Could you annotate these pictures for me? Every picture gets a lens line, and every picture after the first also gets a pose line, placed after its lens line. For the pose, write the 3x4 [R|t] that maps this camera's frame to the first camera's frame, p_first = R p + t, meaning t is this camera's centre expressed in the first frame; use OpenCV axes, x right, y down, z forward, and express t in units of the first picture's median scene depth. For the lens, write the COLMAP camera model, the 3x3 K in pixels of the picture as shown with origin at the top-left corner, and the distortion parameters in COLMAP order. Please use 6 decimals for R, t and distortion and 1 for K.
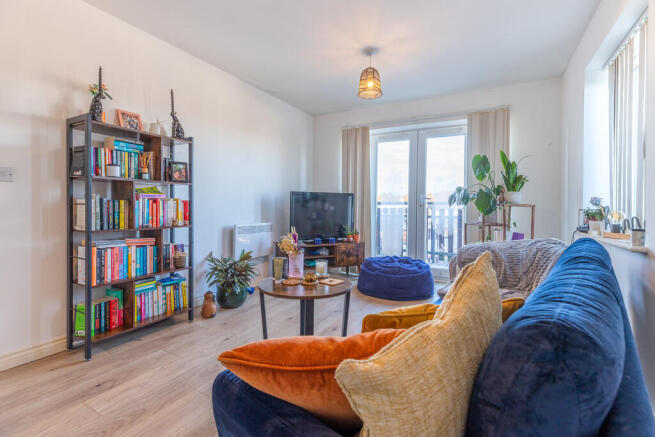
lens RADIAL K [[302.3, 0, 327.5], [0, 302.3, 208.6], [0, 0, 1]] dist [0.013524, -0.000488]
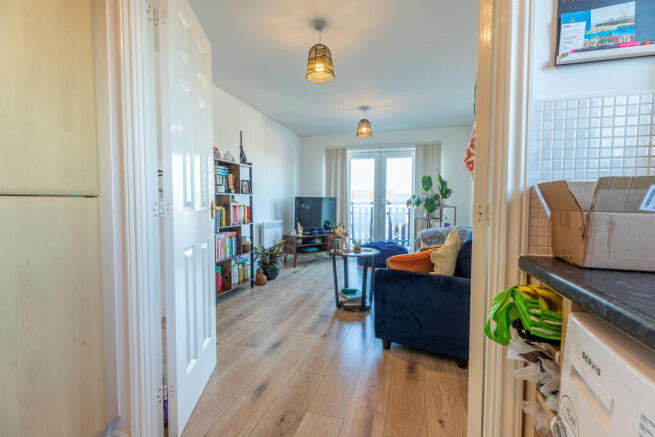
lens RADIAL K [[302.3, 0, 328.0], [0, 302.3, 218.0], [0, 0, 1]] dist [0.013524, -0.000488]
pose [[0.973757, -0.019344, 0.226769, -0.375139], [0.009081, 0.998890, 0.046216, -0.029450], [-0.227411, -0.042944, 0.972851, -0.456385]]
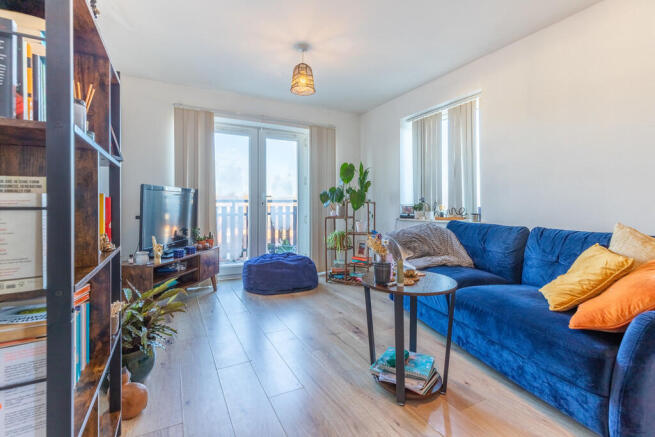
lens RADIAL K [[302.3, 0, 326.8], [0, 302.3, 203.4], [0, 0, 1]] dist [0.013524, -0.000488]
pose [[0.558811, -0.009501, 0.829241, -0.586688], [0.012814, 0.999914, 0.002822, -0.014198], [-0.829196, 0.009049, 0.558884, 0.365327]]
